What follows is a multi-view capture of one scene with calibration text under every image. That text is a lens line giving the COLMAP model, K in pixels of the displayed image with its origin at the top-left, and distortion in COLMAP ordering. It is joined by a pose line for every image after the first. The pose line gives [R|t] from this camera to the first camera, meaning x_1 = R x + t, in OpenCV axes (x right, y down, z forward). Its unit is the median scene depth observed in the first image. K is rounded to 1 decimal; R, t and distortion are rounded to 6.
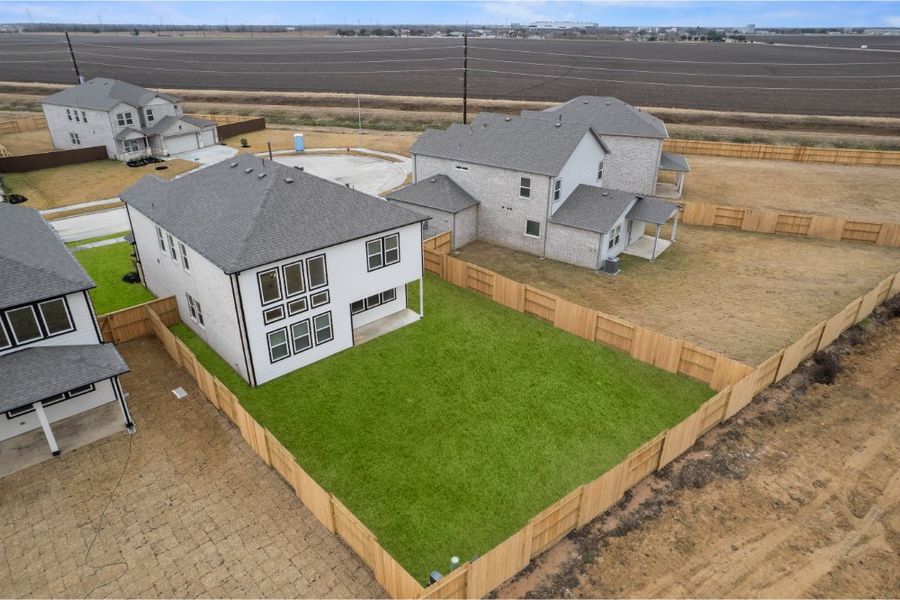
lens RADIAL K [[567.9, 0, 449.1], [0, 567.9, 298.2], [0, 0, 1]] dist [0.002701, -0.008483]
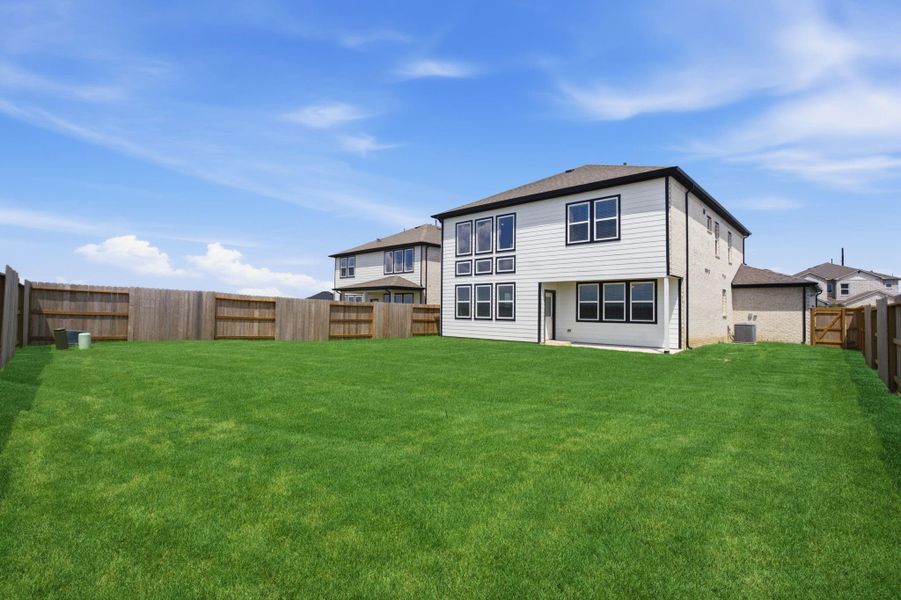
lens RADIAL K [[429.6, 0, 450.1], [0, 429.6, 301.6], [0, 0, 1]] dist [0.009833, -0.005402]
pose [[0.074997, -0.030553, -0.996716, 0.437306], [-0.447998, 0.891948, -0.061051, 0.131685], [0.890883, 0.451105, 0.053206, 0.890884]]
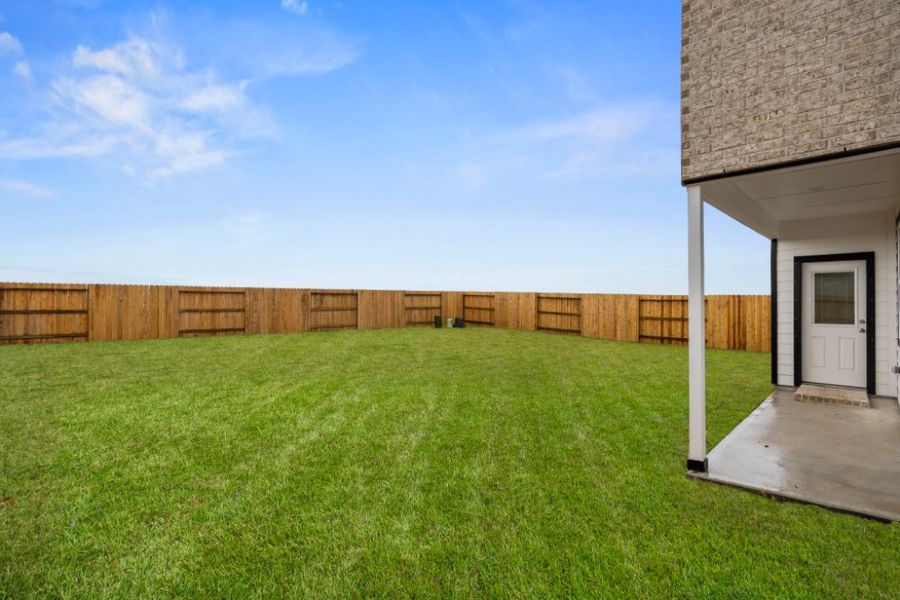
lens RADIAL K [[429.1, 0, 443.4], [0, 429.1, 293.4], [0, 0, 1]] dist [0.009833, -0.005402]
pose [[-0.999374, -0.018571, -0.030116, 0.008343], [-0.029609, 0.904924, 0.424542, -0.076632], [0.019368, 0.425168, -0.904907, 1.297152]]
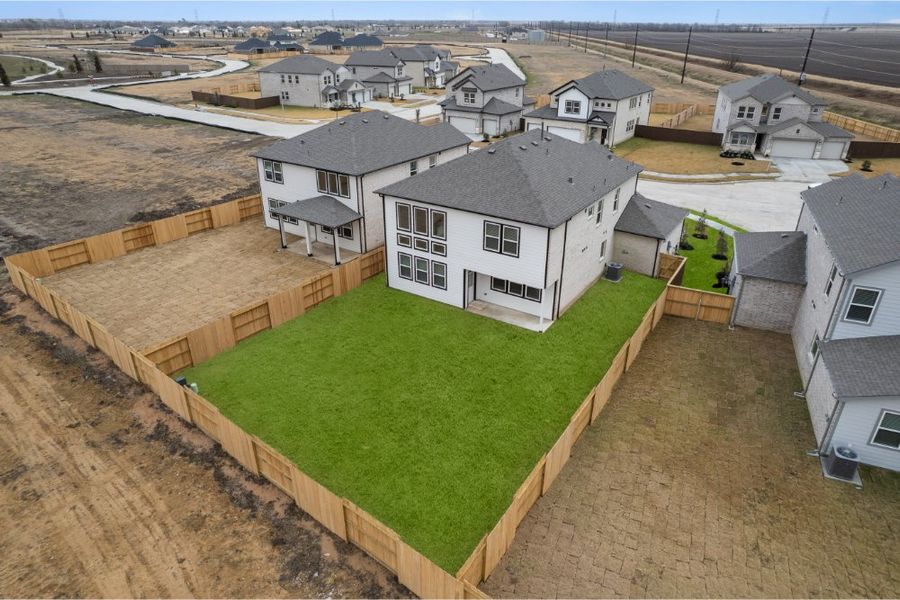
lens RADIAL K [[567.9, 0, 451.9], [0, 567.9, 304.7], [0, 0, 1]] dist [0.002701, -0.008483]
pose [[0.238663, 0.434844, -0.868303, 0.819357], [-0.428480, 0.849551, 0.307680, -0.264690], [0.871461, 0.298619, 0.389078, 0.592107]]
